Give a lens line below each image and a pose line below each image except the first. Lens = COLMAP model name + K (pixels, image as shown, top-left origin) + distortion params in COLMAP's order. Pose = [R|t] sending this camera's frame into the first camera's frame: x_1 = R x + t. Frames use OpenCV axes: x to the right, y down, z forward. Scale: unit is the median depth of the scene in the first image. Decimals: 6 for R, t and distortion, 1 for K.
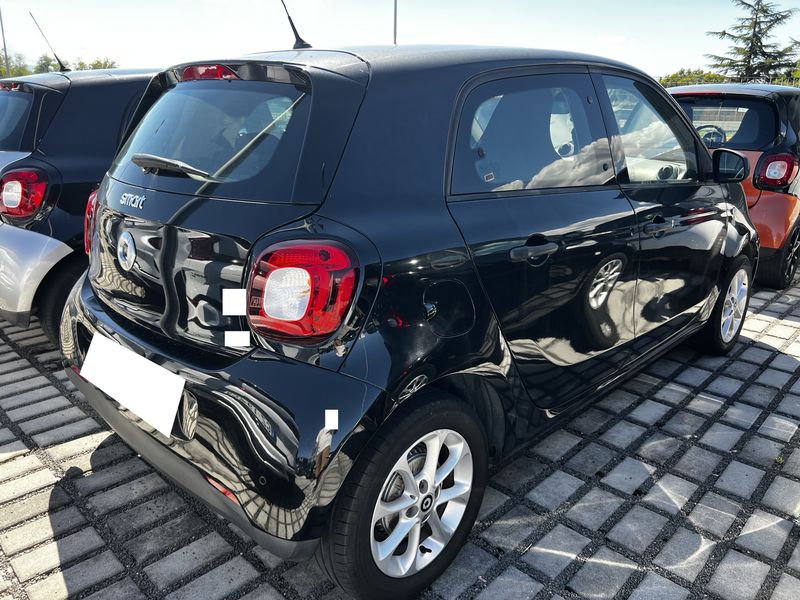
lens RADIAL K [[610.9, 0, 401.1], [0, 610.9, 296.9], [0, 0, 1]] dist [0.010600, -0.012843]
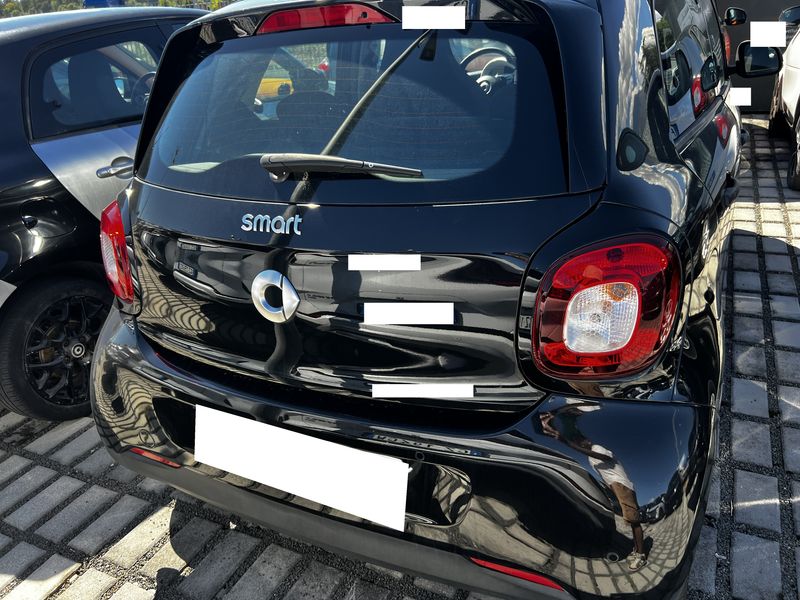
lens RADIAL K [[610.9, 0, 395.6], [0, 610.9, 304.0], [0, 0, 1]] dist [0.010600, -0.012843]
pose [[0.948074, -0.218960, 0.230677, -0.356479], [0.187256, 0.970539, 0.151623, -0.108588], [-0.257080, -0.100554, 0.961144, 0.212027]]
